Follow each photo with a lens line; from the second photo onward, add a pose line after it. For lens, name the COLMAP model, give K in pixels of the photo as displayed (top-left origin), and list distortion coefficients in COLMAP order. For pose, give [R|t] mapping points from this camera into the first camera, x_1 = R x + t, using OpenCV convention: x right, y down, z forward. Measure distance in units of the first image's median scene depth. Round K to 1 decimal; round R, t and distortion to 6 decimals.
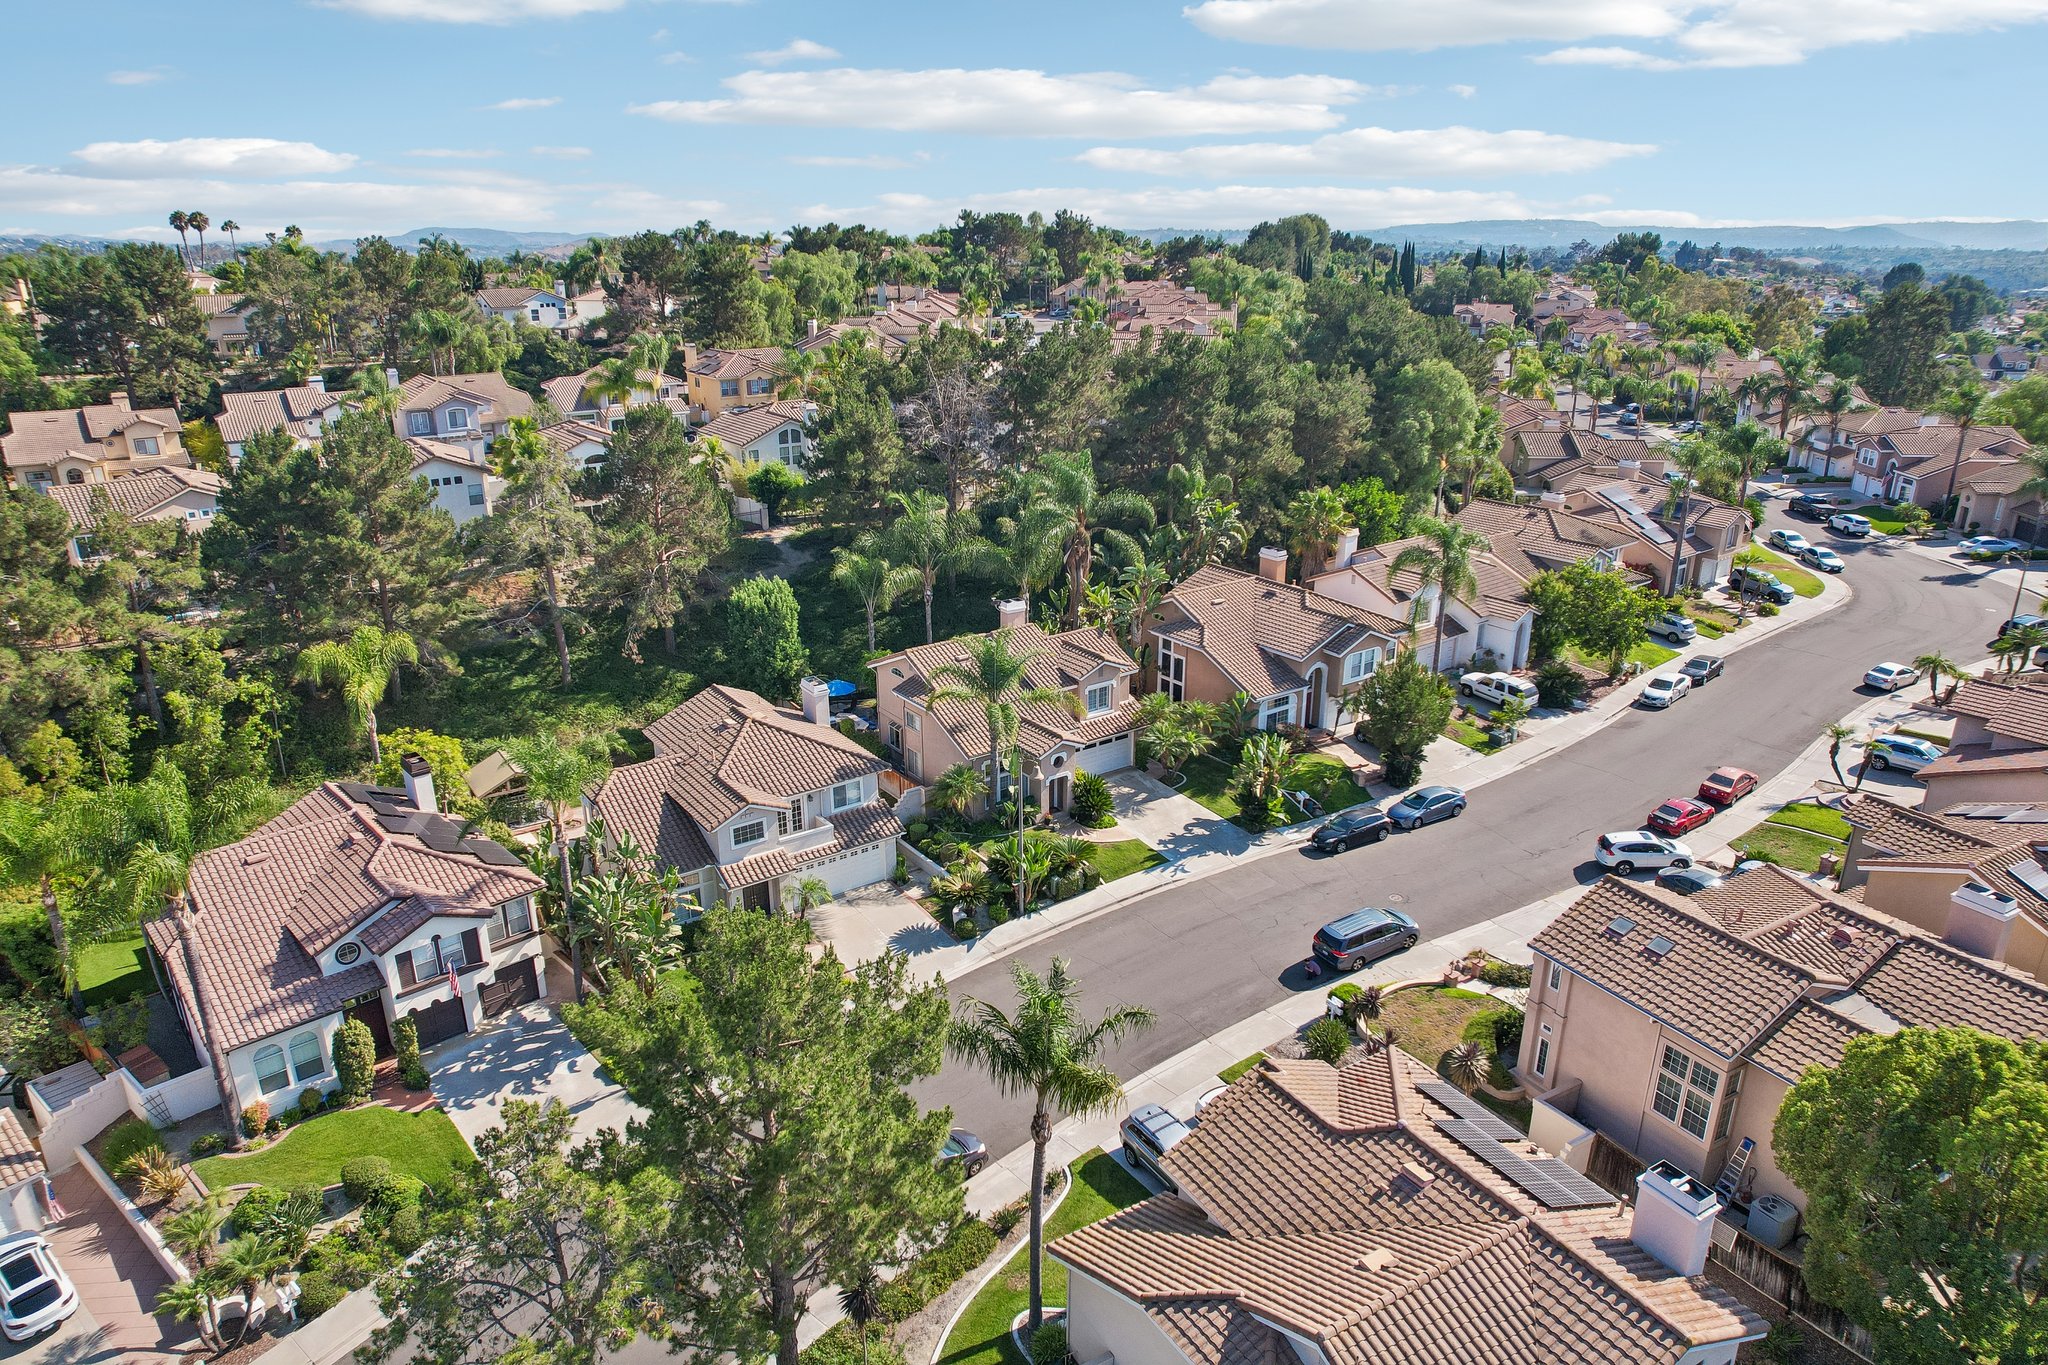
lens RADIAL K [[1358.9, 0, 981.0], [0, 1358.9, 720.1], [0, 0, 1]] dist [-0.144429, 0.159005]
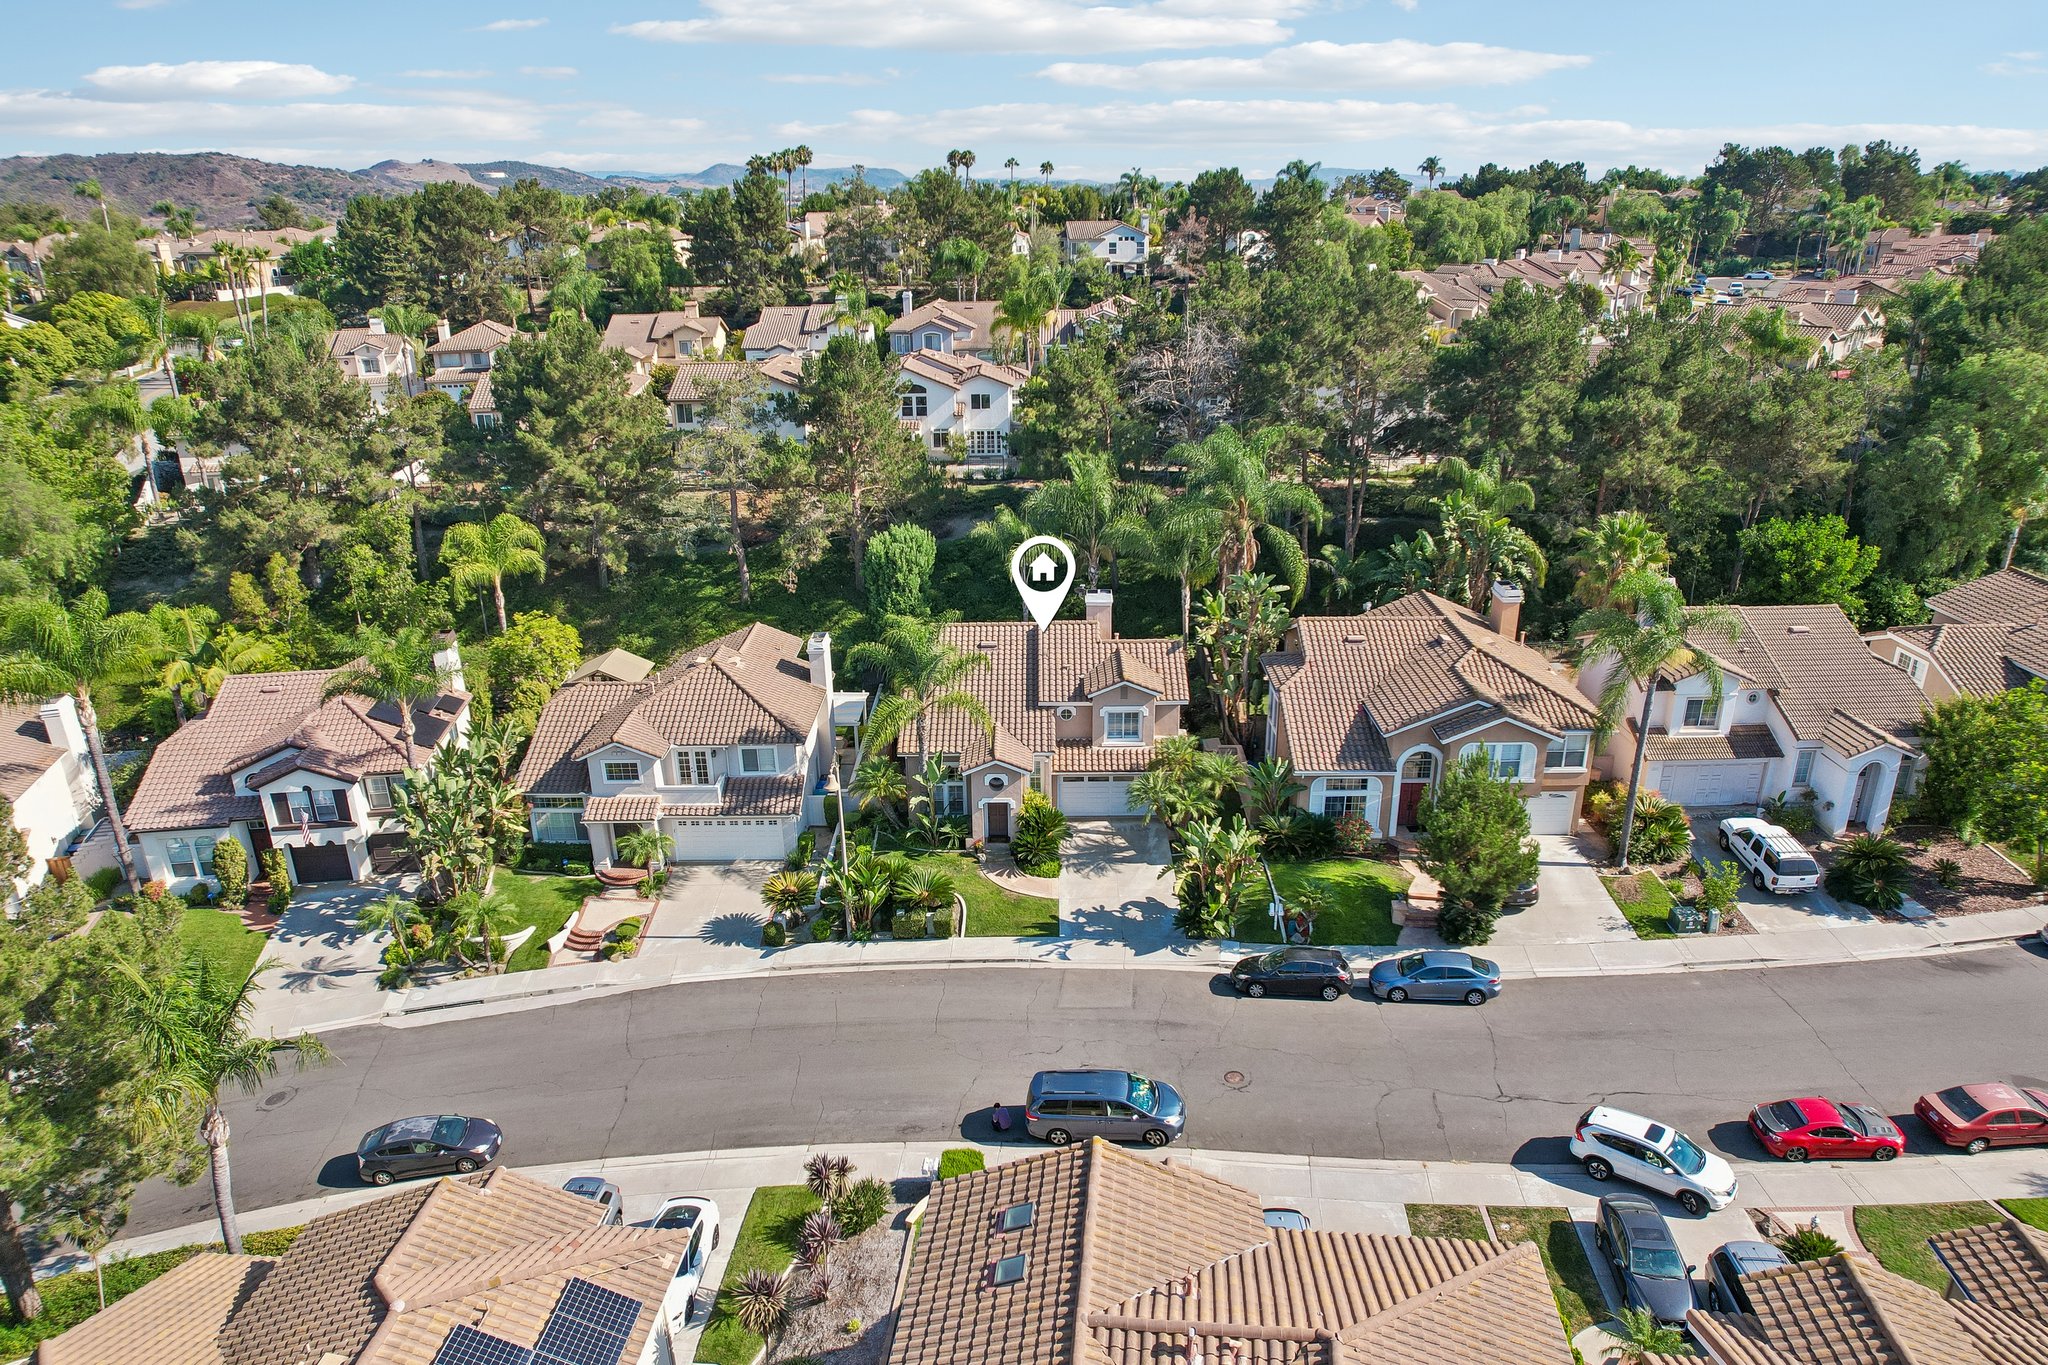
lens RADIAL K [[1331.6, 0, 1024.0], [0, 1331.6, 682.5], [0, 0, 1]] dist [-0.088887, 0.079397]
pose [[0.843738, 0.228856, -0.485522, 0.517171], [-0.211642, 0.973111, 0.090895, -0.127203], [0.493268, 0.026065, 0.869487, 0.286399]]
